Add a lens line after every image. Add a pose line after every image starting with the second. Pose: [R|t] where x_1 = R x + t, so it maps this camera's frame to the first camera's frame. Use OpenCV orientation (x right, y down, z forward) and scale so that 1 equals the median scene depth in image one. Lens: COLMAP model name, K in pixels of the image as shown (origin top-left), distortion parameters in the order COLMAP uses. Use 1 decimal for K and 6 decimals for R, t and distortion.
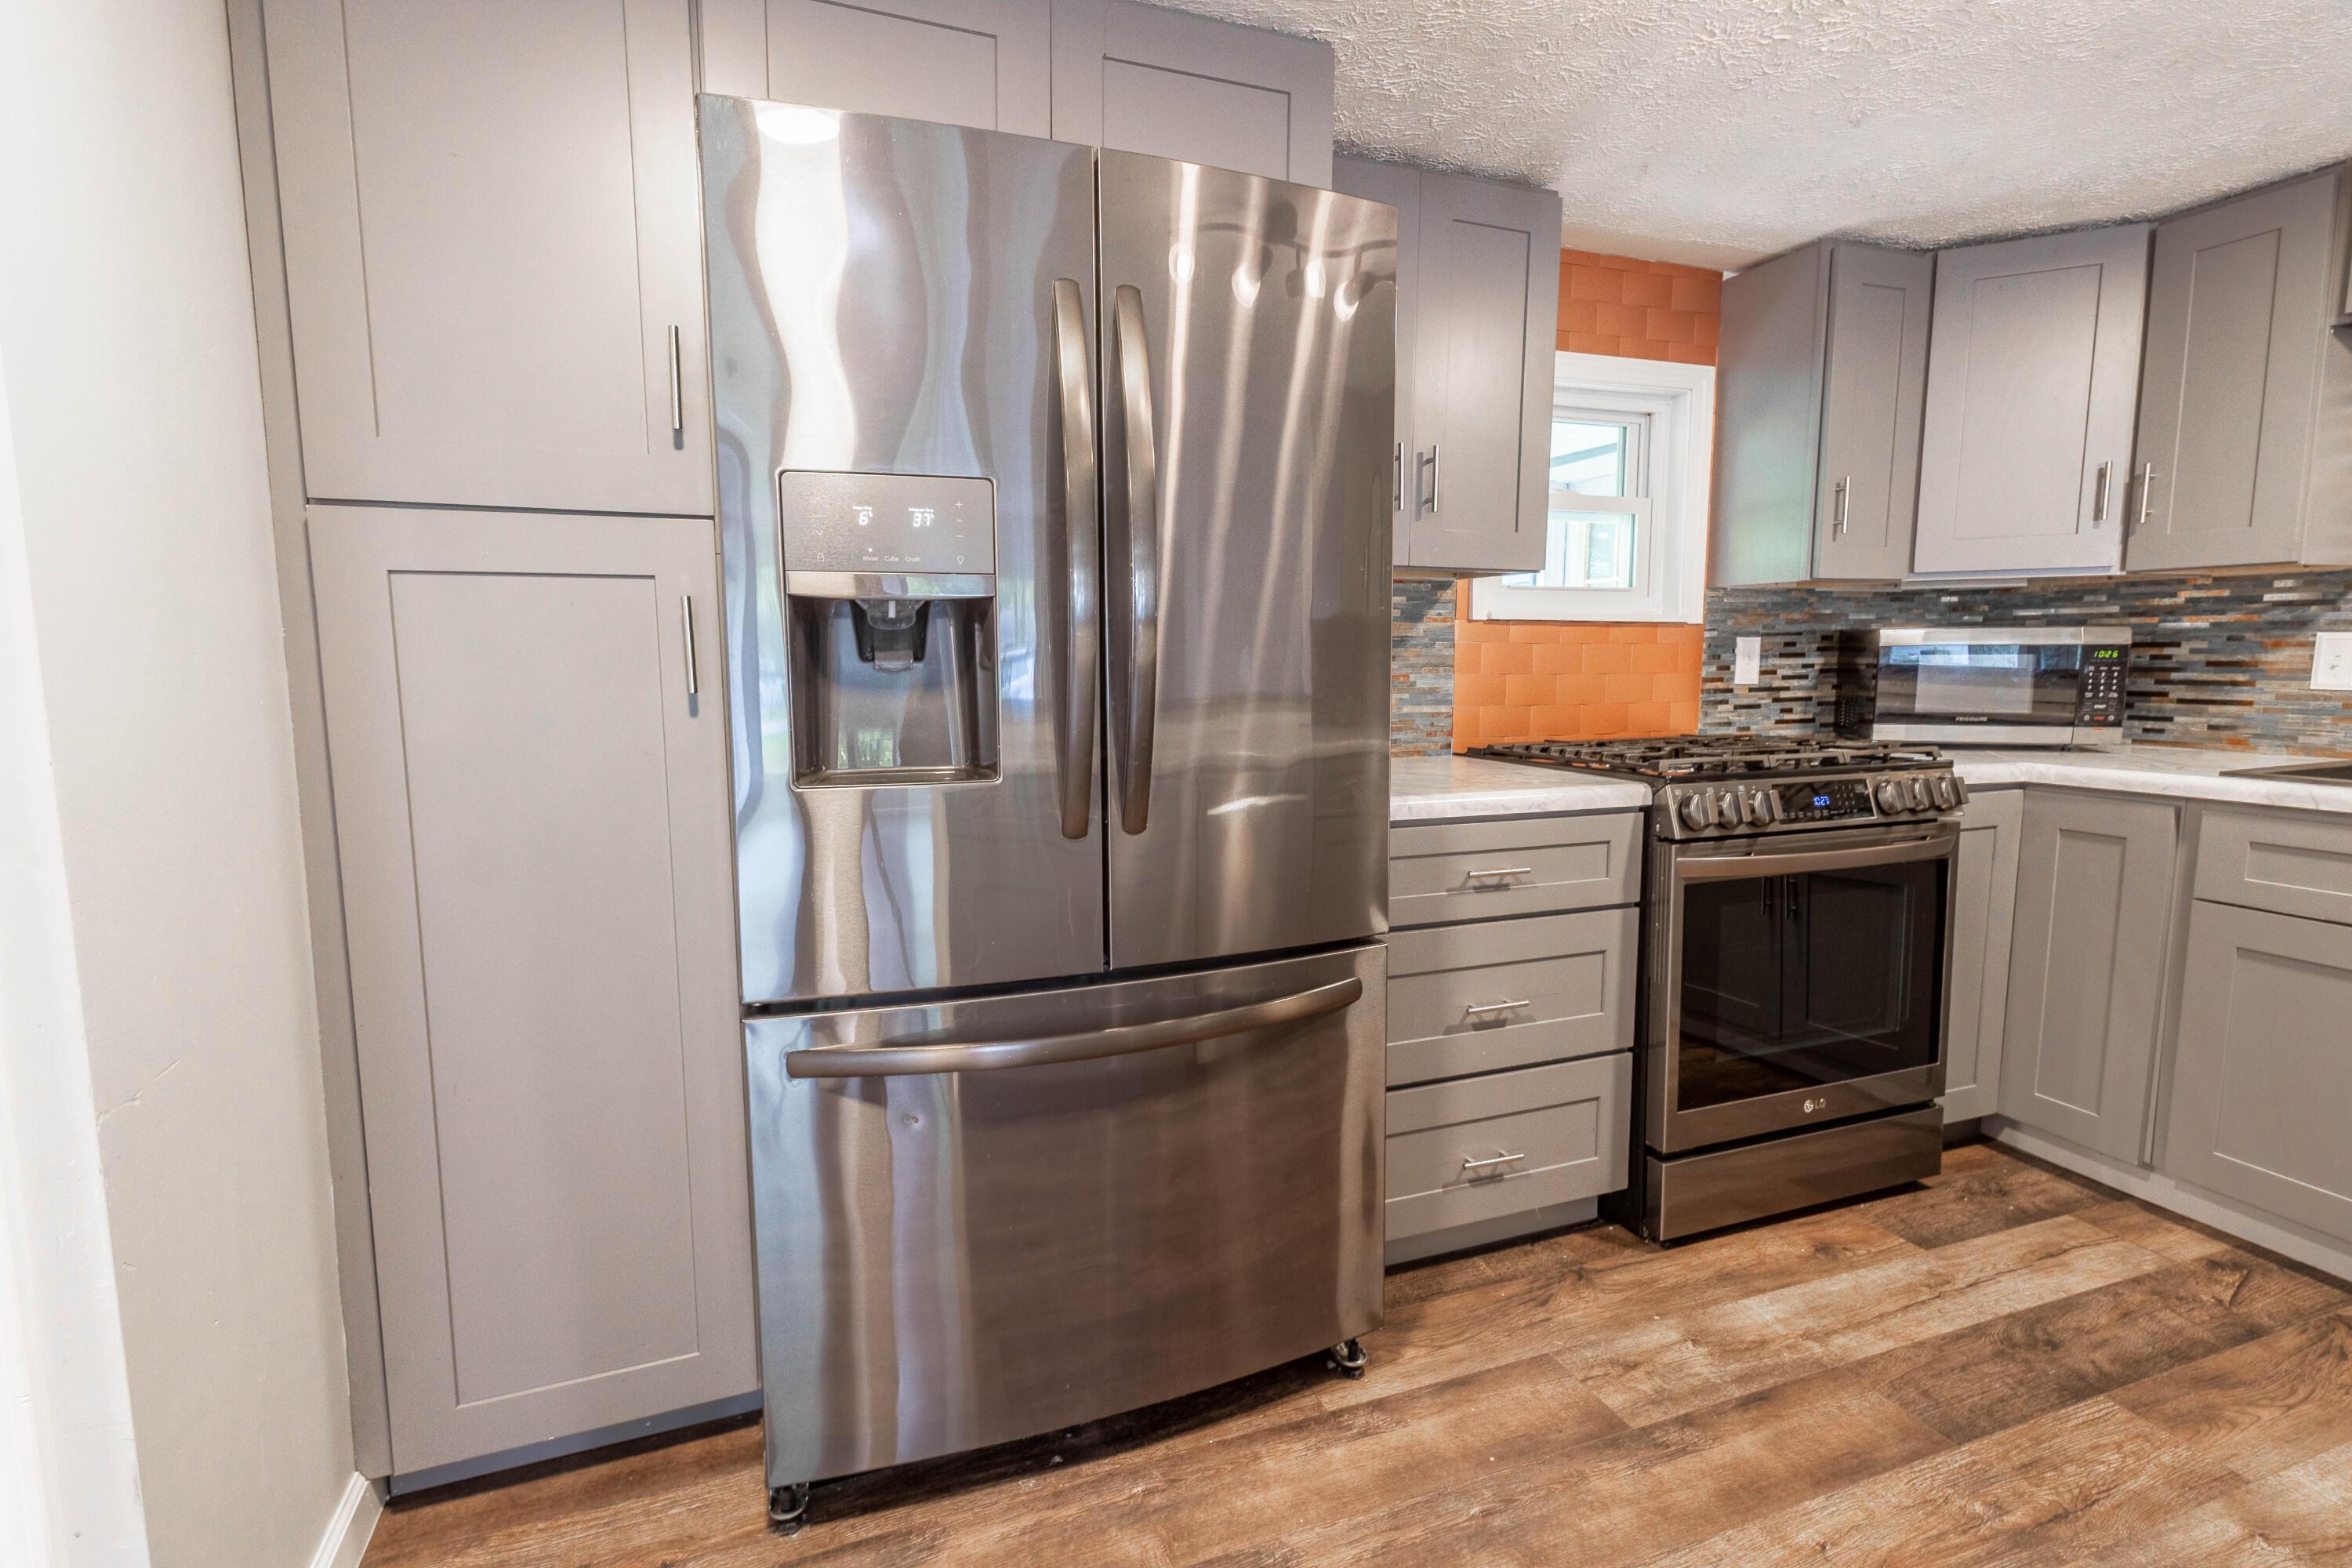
lens RADIAL K [[1102.7, 0, 1170.4], [0, 1102.7, 784.0], [0, 0, 1]] dist [0.000266, -0.000394]
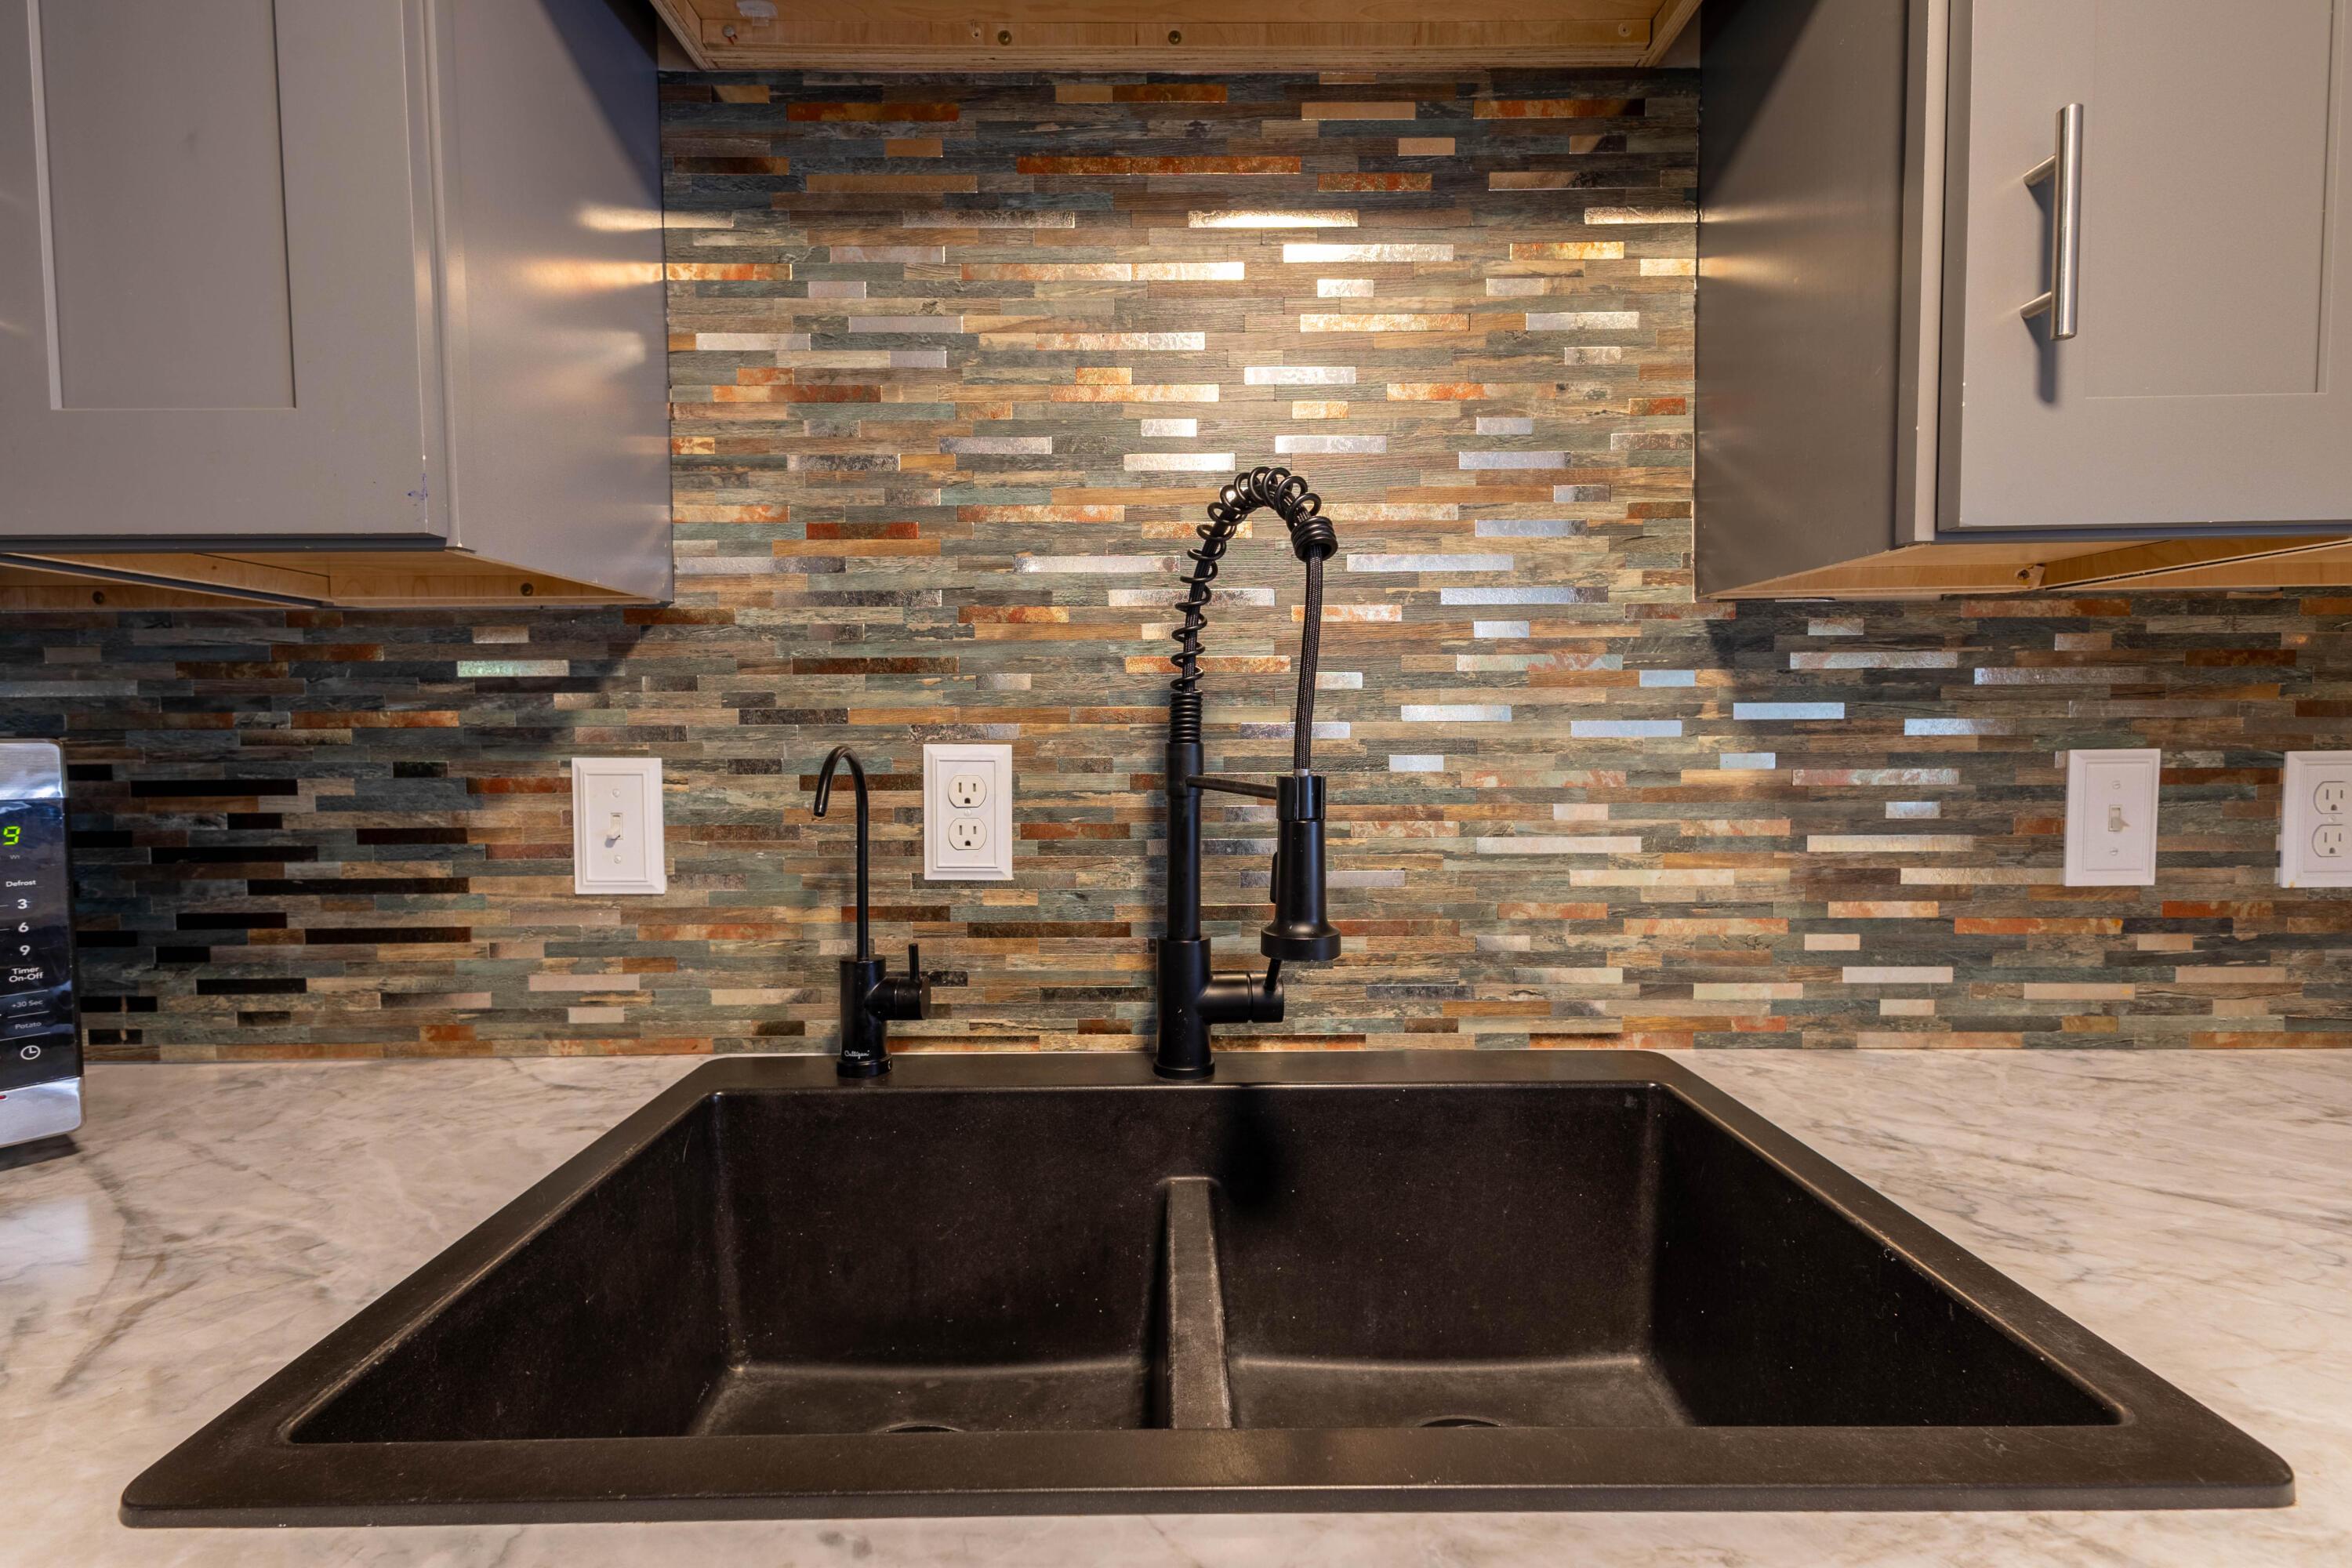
lens RADIAL K [[1102.7, 0, 1173.9], [0, 1102.7, 786.4], [0, 0, 1]] dist [0.000266, -0.000394]
pose [[0.358336, -0.037303, 0.932847, 0.686763], [0.116099, 0.993226, -0.004880, -0.091944], [-0.926346, 0.110051, 0.360240, 0.600736]]
